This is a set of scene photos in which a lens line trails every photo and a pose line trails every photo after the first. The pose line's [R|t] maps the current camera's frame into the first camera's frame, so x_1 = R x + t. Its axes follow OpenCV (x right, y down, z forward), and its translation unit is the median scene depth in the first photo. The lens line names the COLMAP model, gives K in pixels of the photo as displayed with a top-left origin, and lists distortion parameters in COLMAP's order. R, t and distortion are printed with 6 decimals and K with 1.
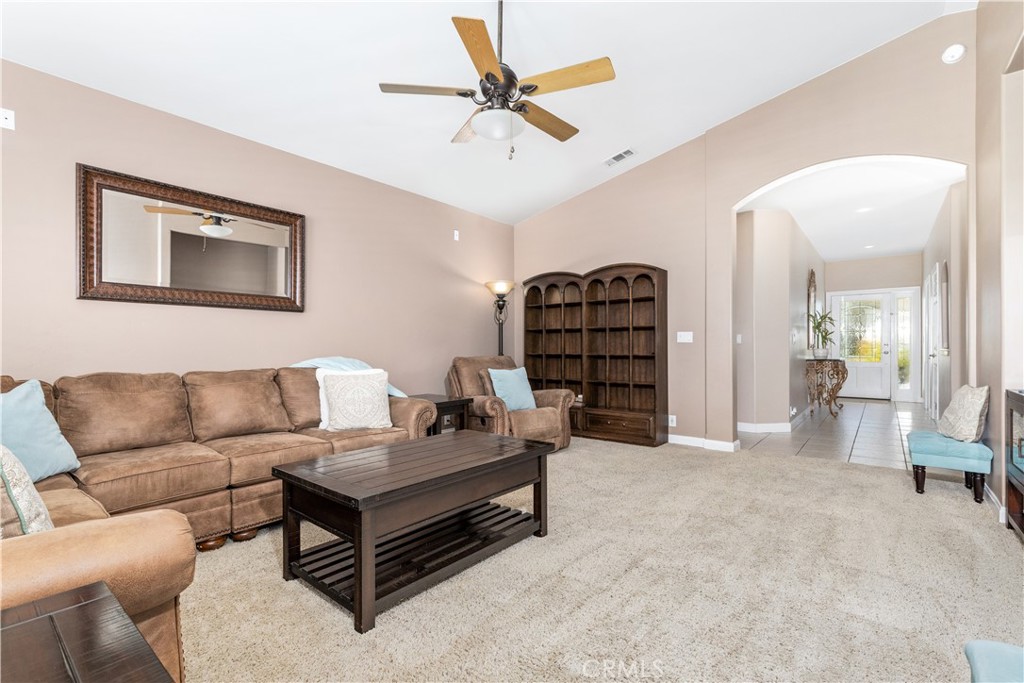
lens RADIAL K [[465.3, 0, 511.4], [0, 465.3, 346.8], [0, 0, 1]] dist [0.003622, 0.000003]
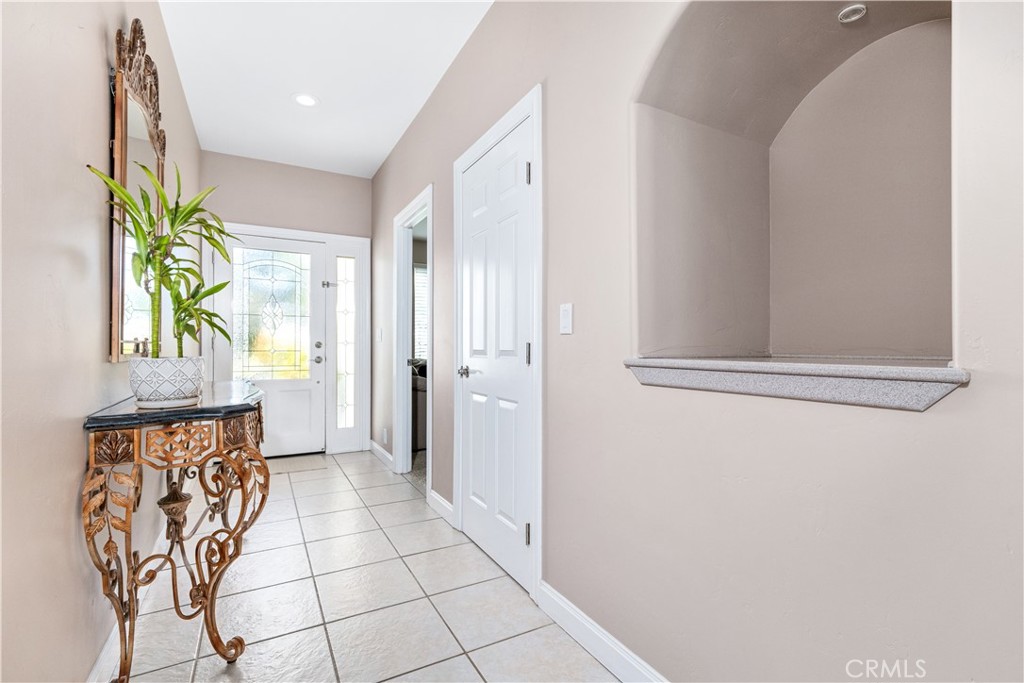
lens RADIAL K [[465.3, 0, 513.8], [0, 465.3, 345.6], [0, 0, 1]] dist [0.003622, 0.000003]
pose [[0.377608, 0.005139, 0.925951, 0.519961], [0.000557, 0.999983, -0.005777, -0.000129], [-0.925965, 0.002697, 0.377599, 0.764372]]
